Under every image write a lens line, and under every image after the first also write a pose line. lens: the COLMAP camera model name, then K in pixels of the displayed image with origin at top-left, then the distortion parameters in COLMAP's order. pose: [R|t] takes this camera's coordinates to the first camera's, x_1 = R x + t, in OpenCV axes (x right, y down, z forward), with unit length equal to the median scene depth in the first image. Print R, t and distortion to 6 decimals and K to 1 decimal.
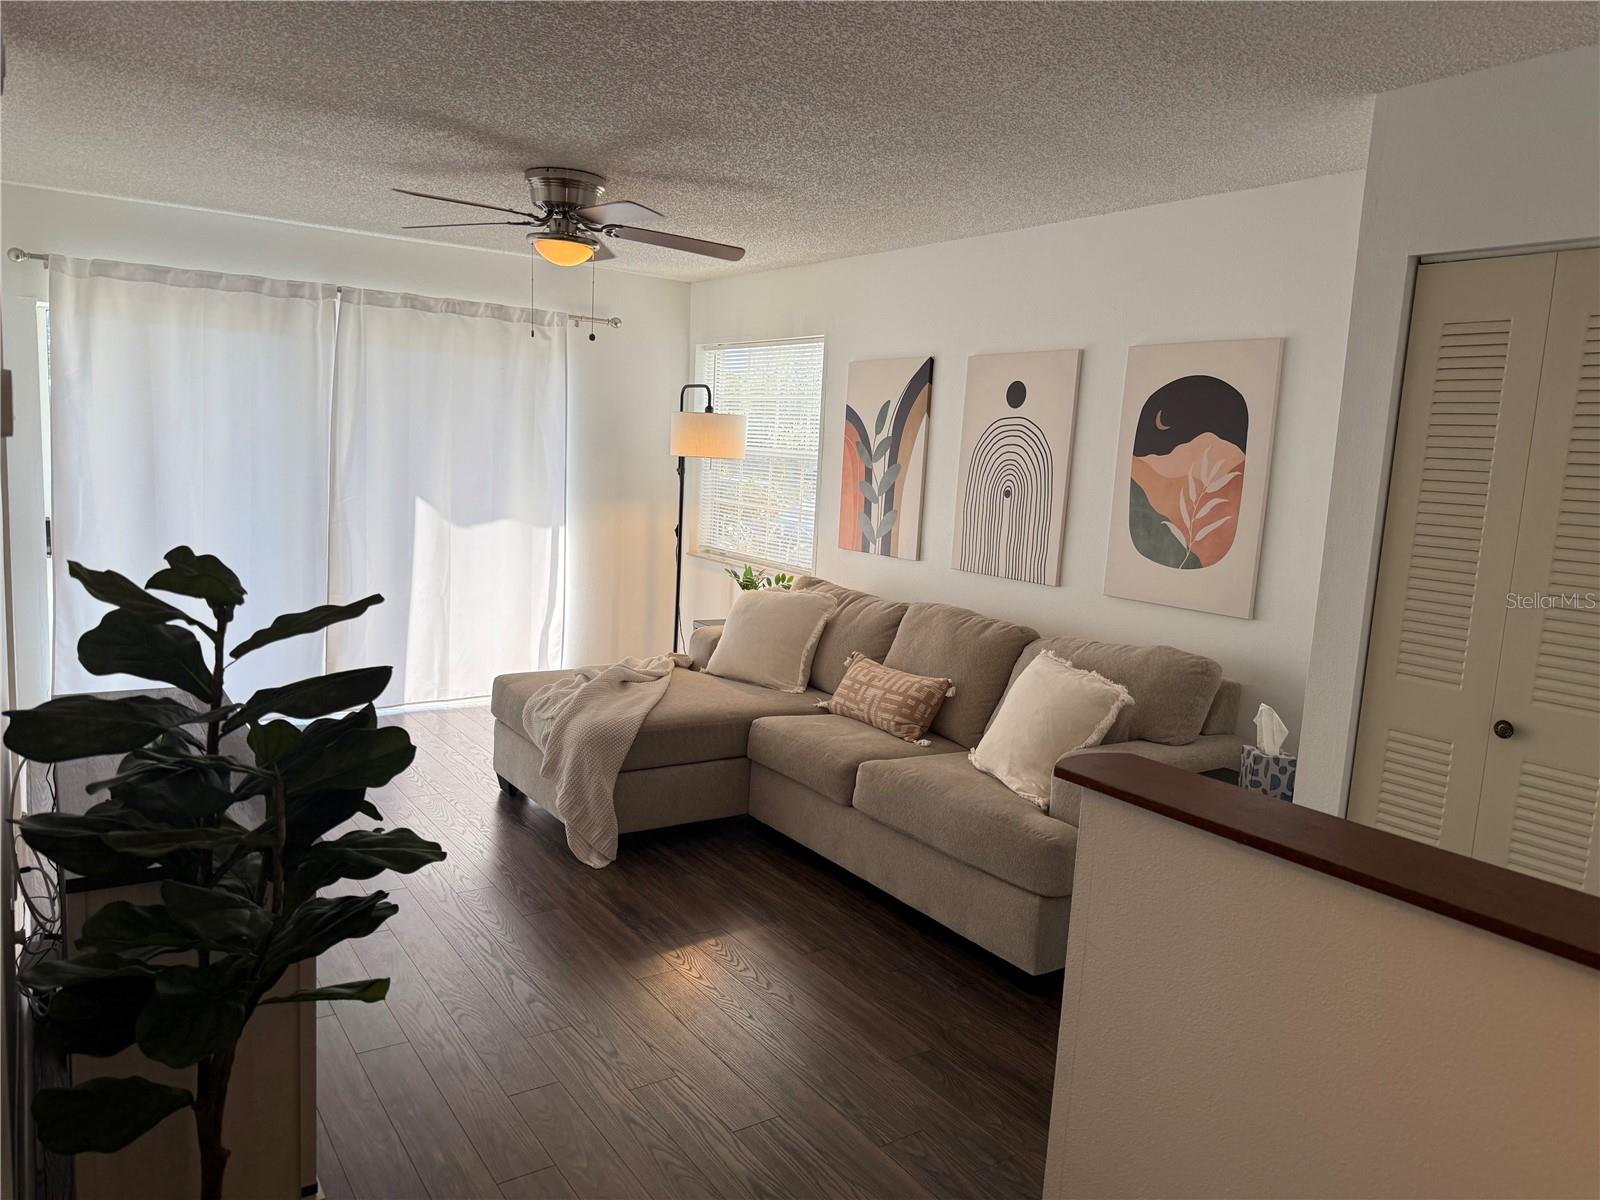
lens RADIAL K [[1127.9, 0, 800.1], [0, 1127.9, 605.0], [0, 0, 1]] dist [0.000633, 0.000861]
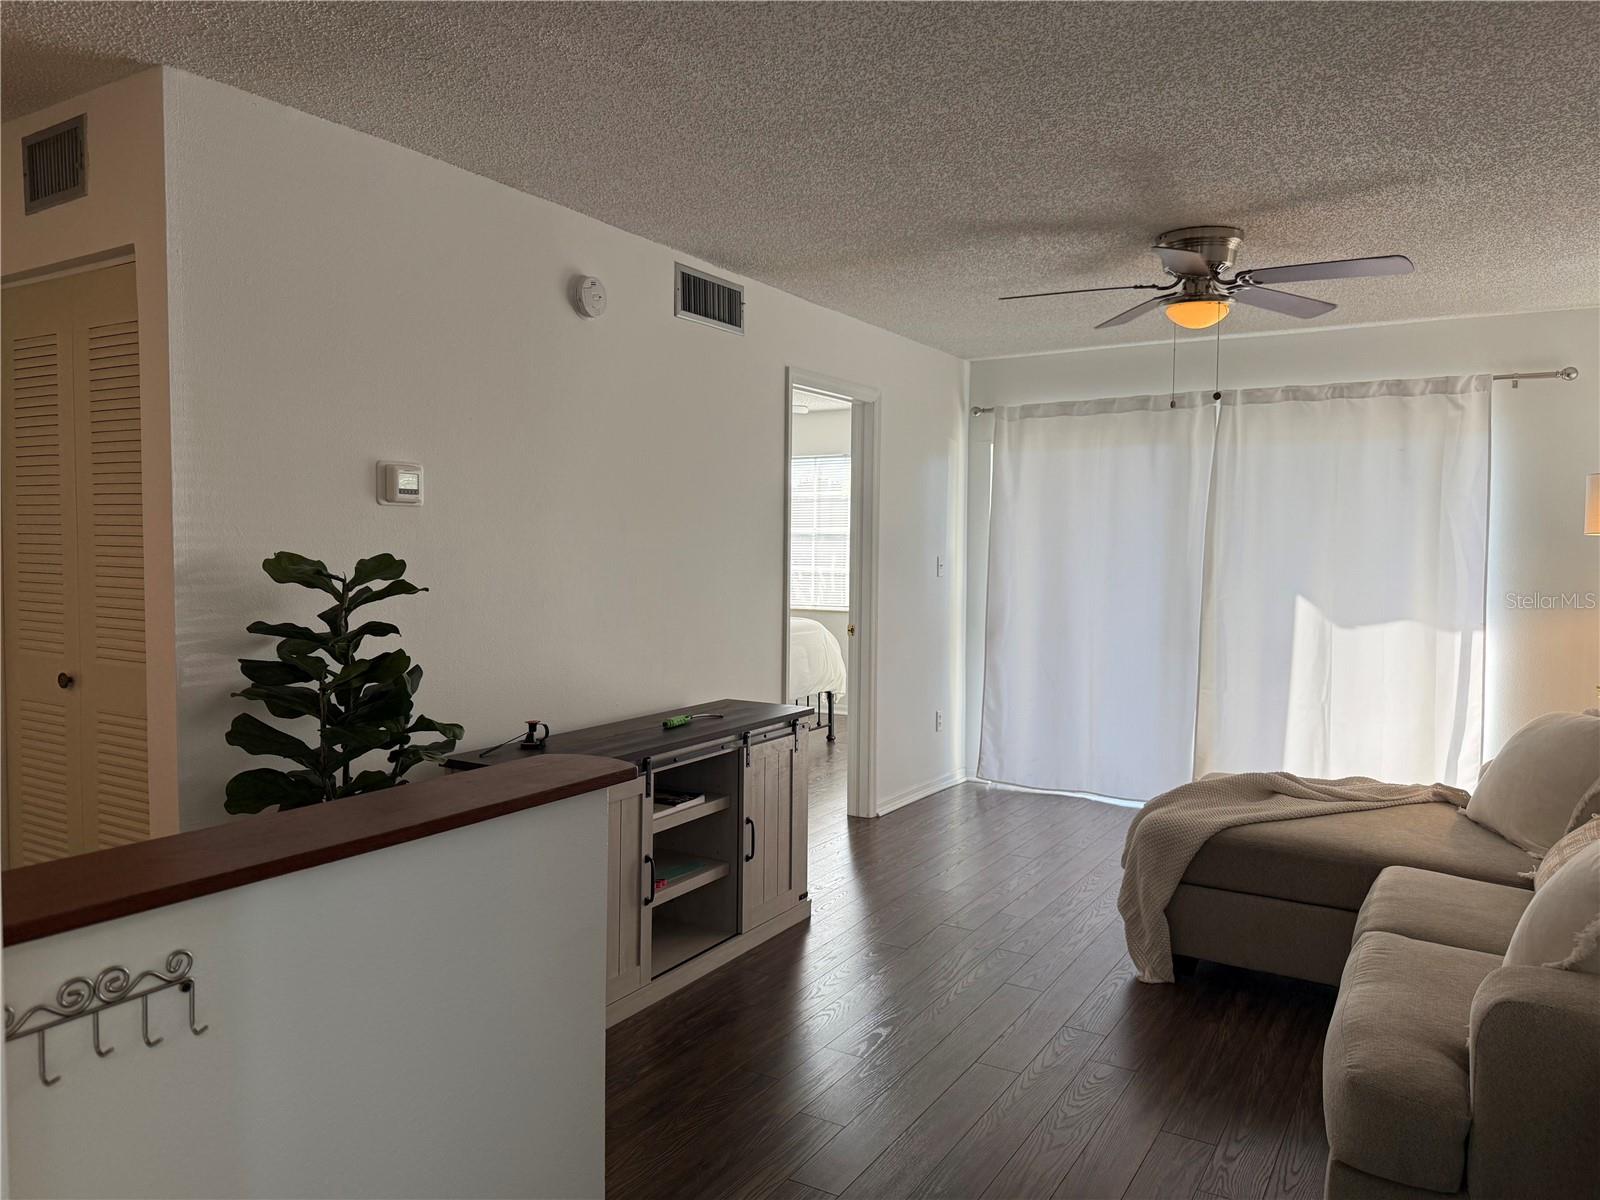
lens RADIAL K [[1127.9, 0, 800.4], [0, 1127.9, 593.2], [0, 0, 1]] dist [0.000633, 0.000861]
pose [[0.417232, -0.013405, -0.908701, 0.351233], [-0.110393, 0.991739, -0.065317, 0.010923], [0.902070, 0.127567, 0.412306, 0.236229]]
